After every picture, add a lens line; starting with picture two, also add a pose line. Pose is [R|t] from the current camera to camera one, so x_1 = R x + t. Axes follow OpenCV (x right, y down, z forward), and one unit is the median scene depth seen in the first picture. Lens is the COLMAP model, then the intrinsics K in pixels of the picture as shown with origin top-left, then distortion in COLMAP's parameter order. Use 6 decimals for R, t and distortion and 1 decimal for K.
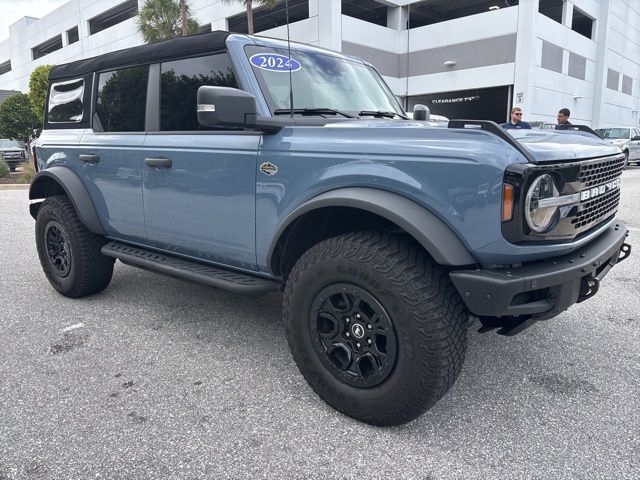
lens RADIAL K [[483.6, 0, 306.7], [0, 483.6, 251.7], [0, 0, 1]] dist [0.039309, -0.045244]
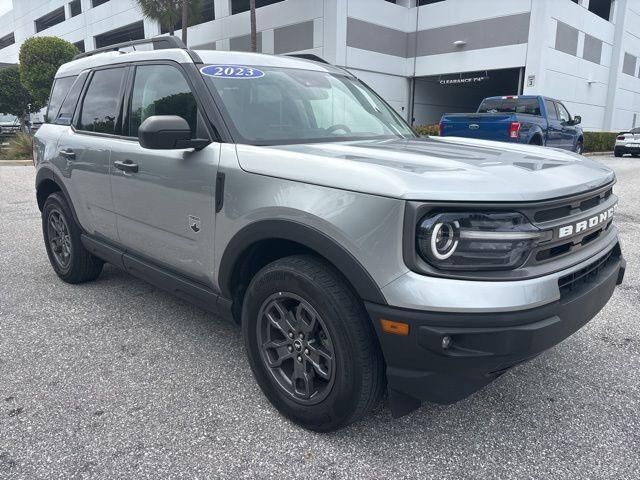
lens RADIAL K [[483.6, 0, 306.7], [0, 483.6, 251.7], [0, 0, 1]] dist [0.039309, -0.045244]
pose [[0.999627, 0.024283, -0.012484, 0.096965], [-0.023795, 0.999000, 0.037846, -0.032477], [0.013390, -0.037534, 0.999206, 0.129325]]
